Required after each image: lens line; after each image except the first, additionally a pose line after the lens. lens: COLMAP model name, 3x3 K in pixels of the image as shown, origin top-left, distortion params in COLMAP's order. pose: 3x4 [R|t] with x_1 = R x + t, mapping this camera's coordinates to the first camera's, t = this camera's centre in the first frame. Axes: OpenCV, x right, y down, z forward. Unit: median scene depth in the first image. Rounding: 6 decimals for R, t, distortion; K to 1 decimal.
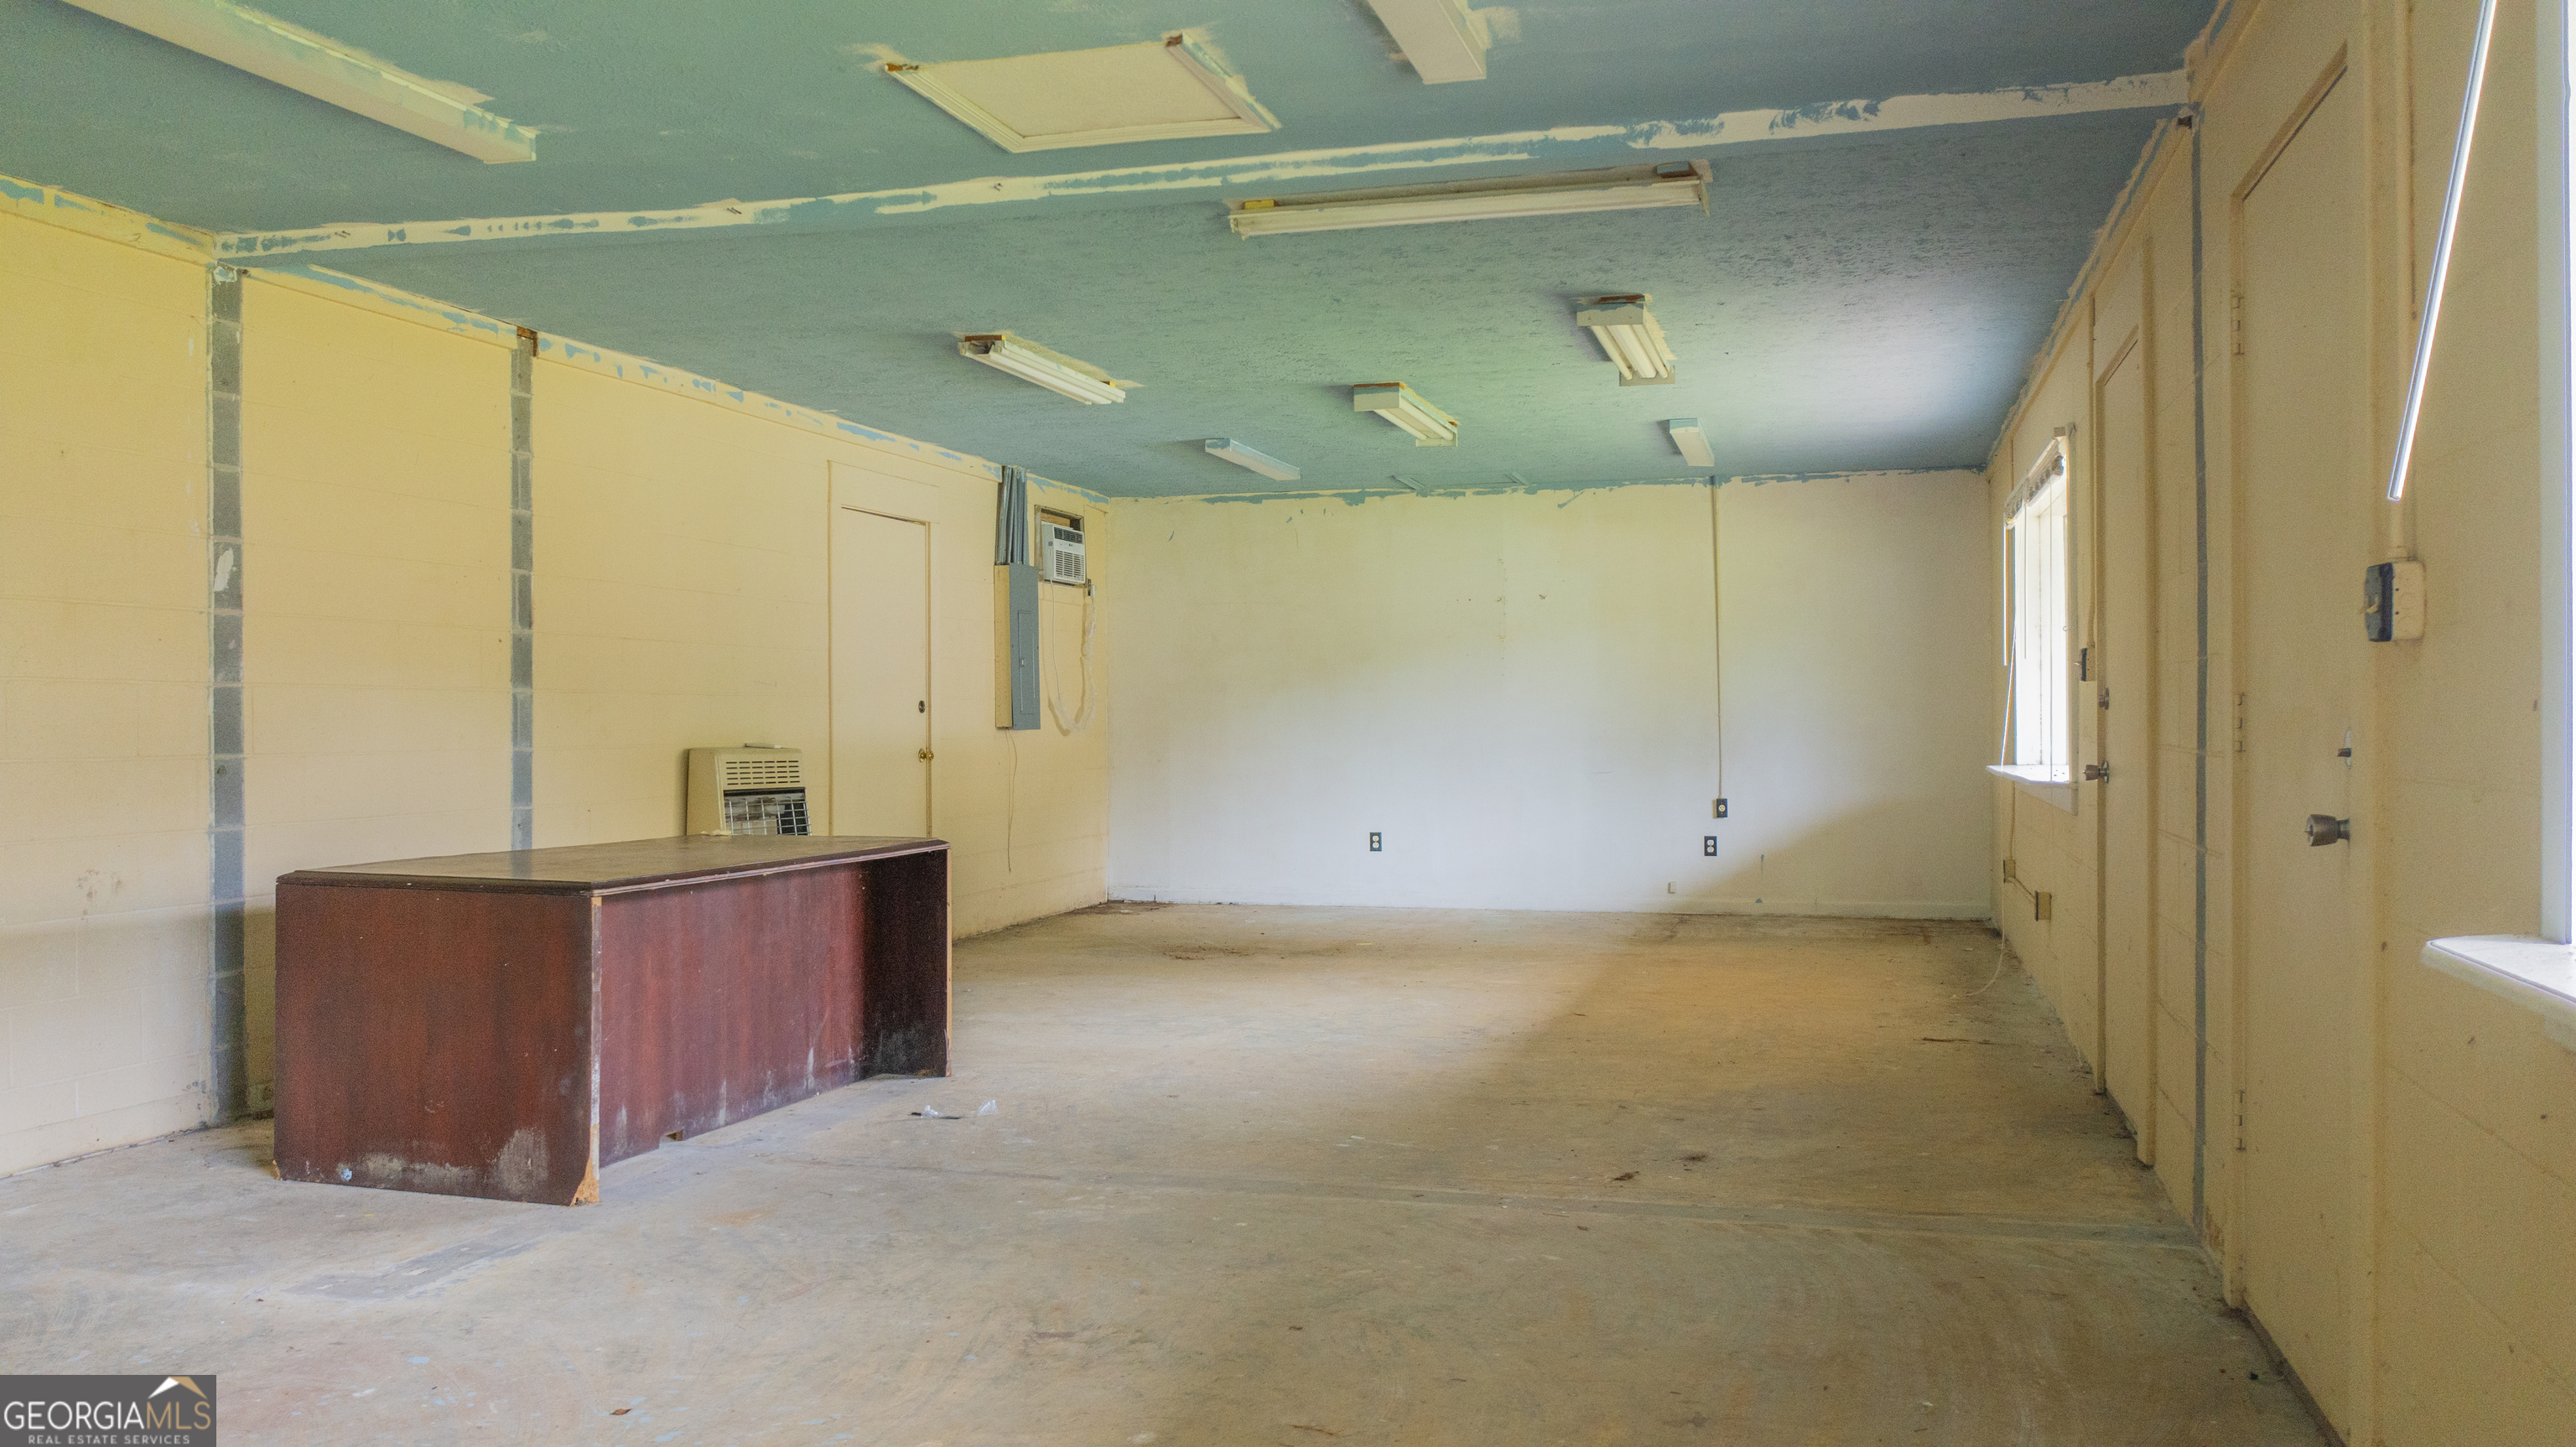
lens RADIAL K [[2039.3, 0, 1288.0], [0, 2039.3, 723.5], [0, 0, 1]] dist [-0.008969, -0.003236]
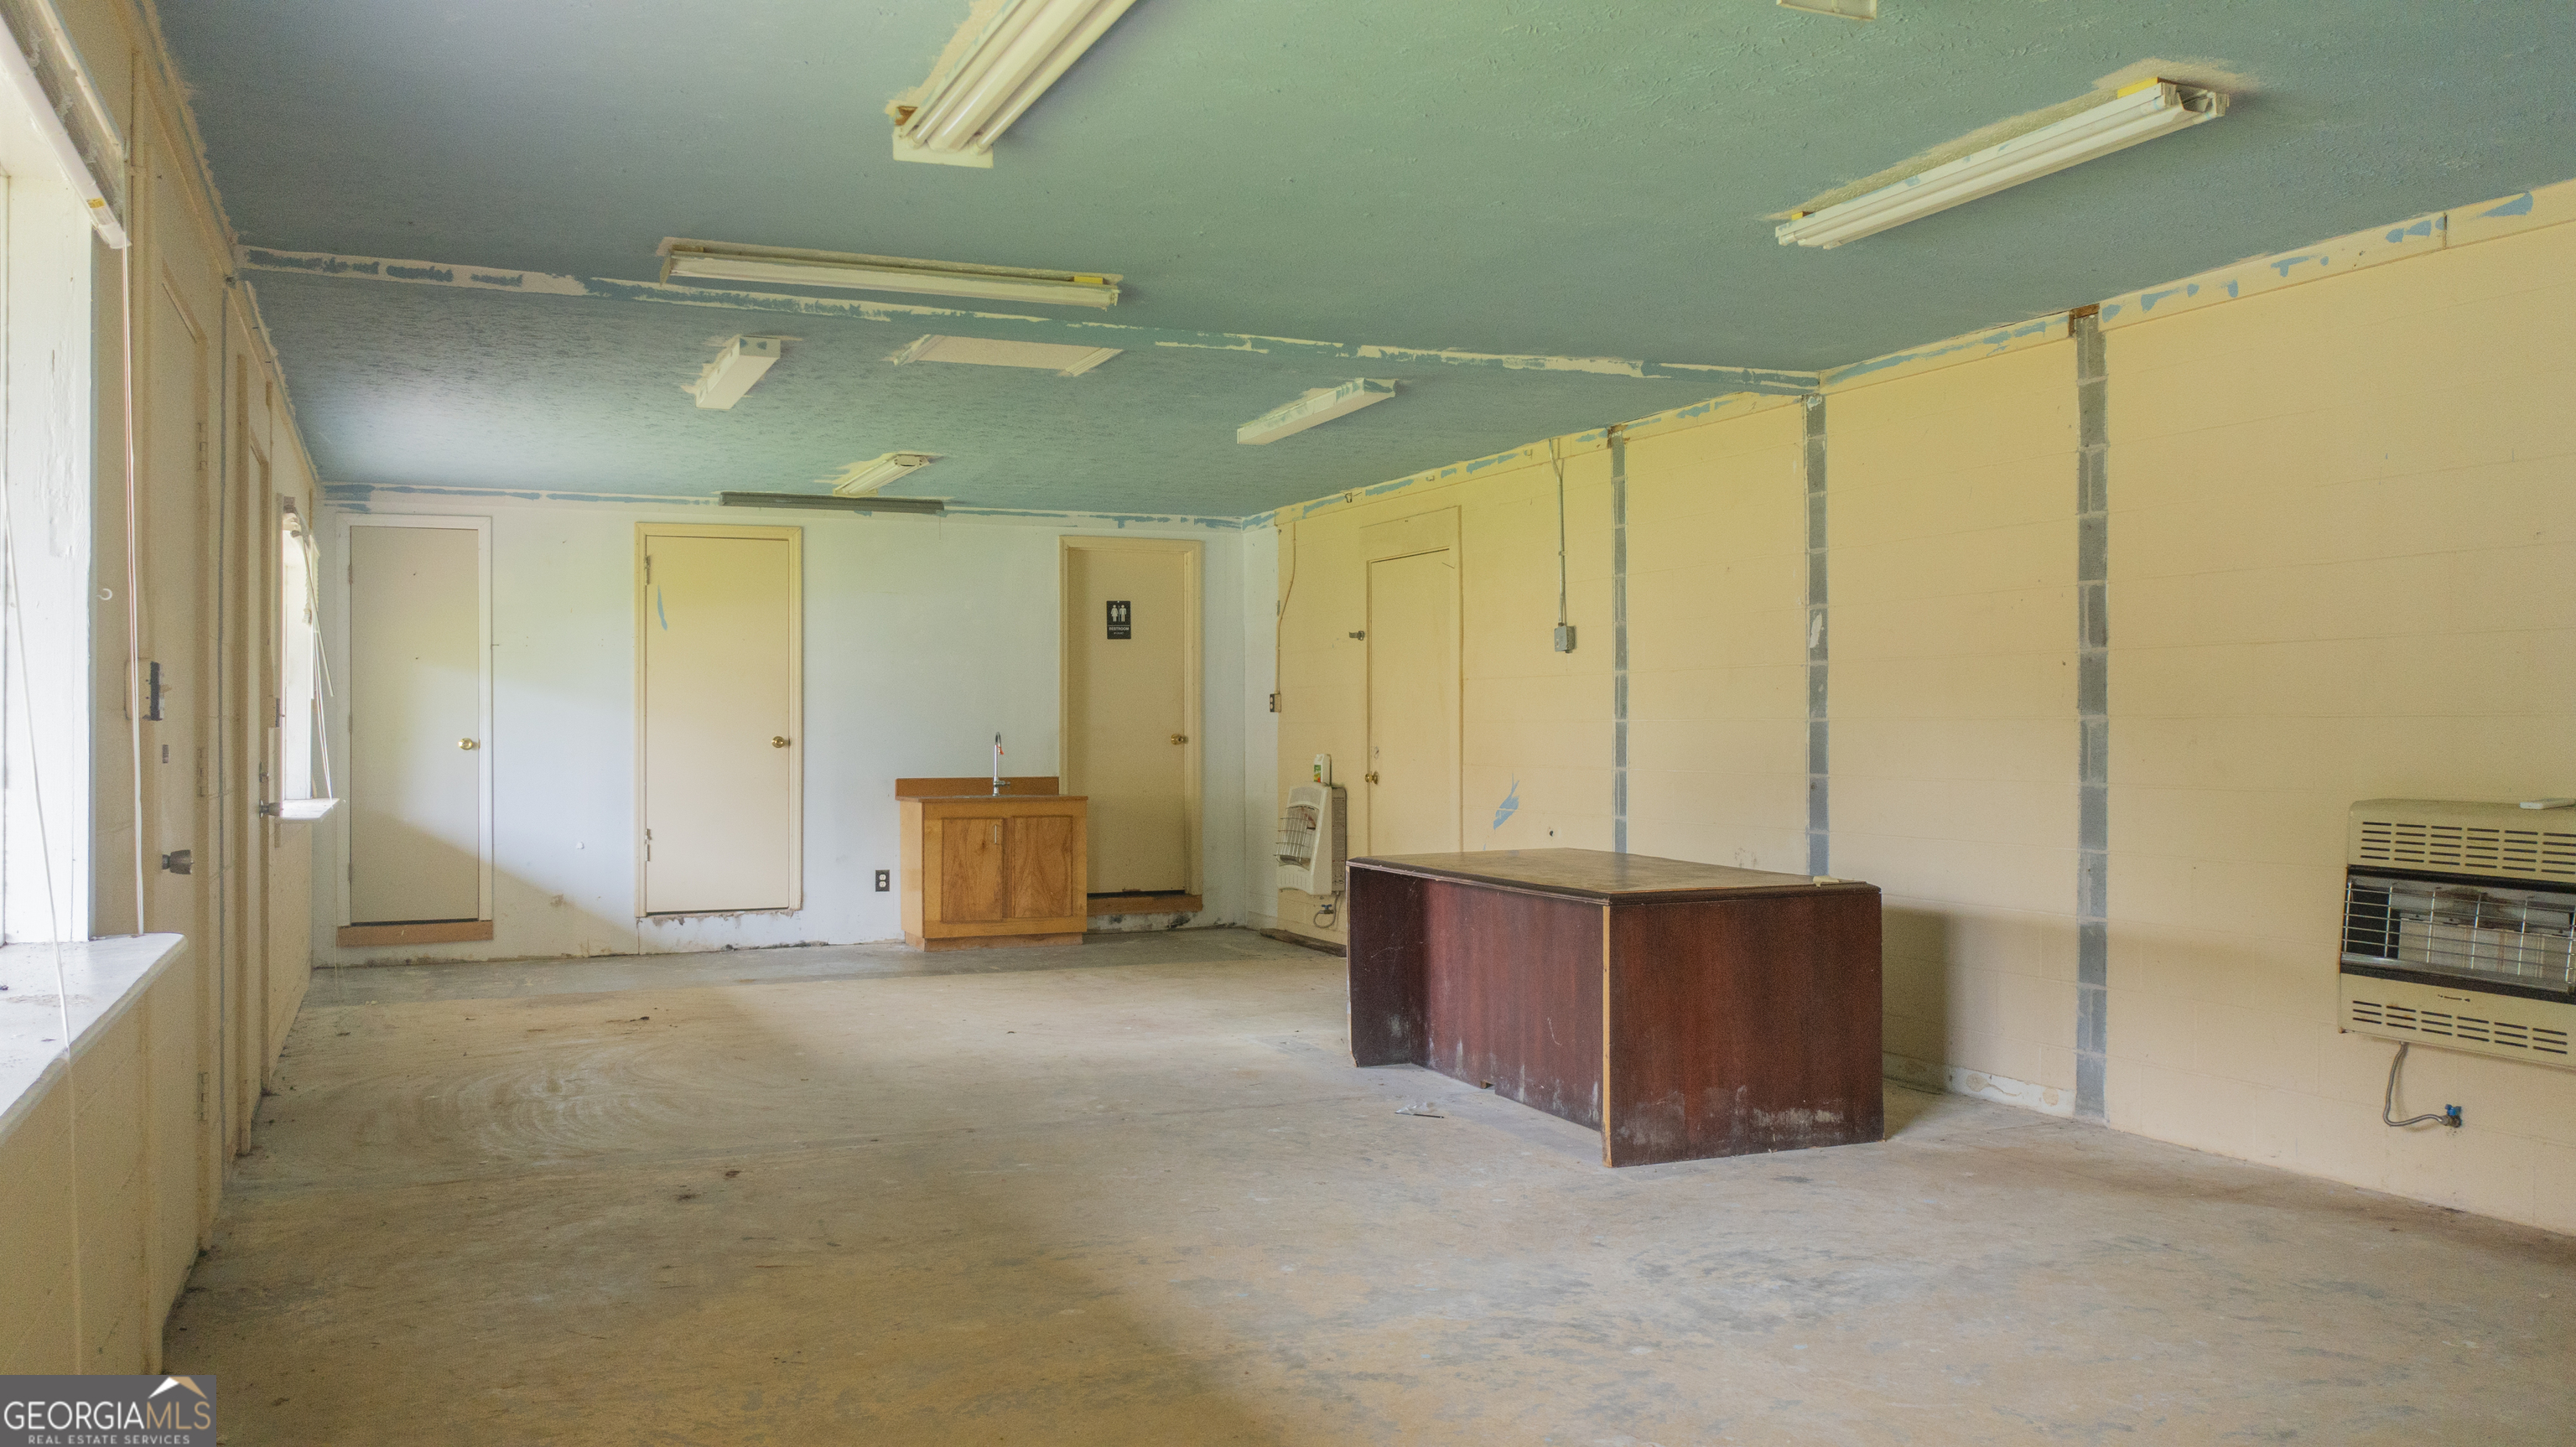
lens RADIAL K [[2039.3, 0, 1288.0], [0, 2039.3, 723.5], [0, 0, 1]] dist [-0.008969, -0.003236]
pose [[-0.778246, 0.006204, -0.627929, 0.488949], [0.006059, 0.999979, 0.002371, -0.019586], [0.627930, -0.001959, -0.778267, 1.605413]]
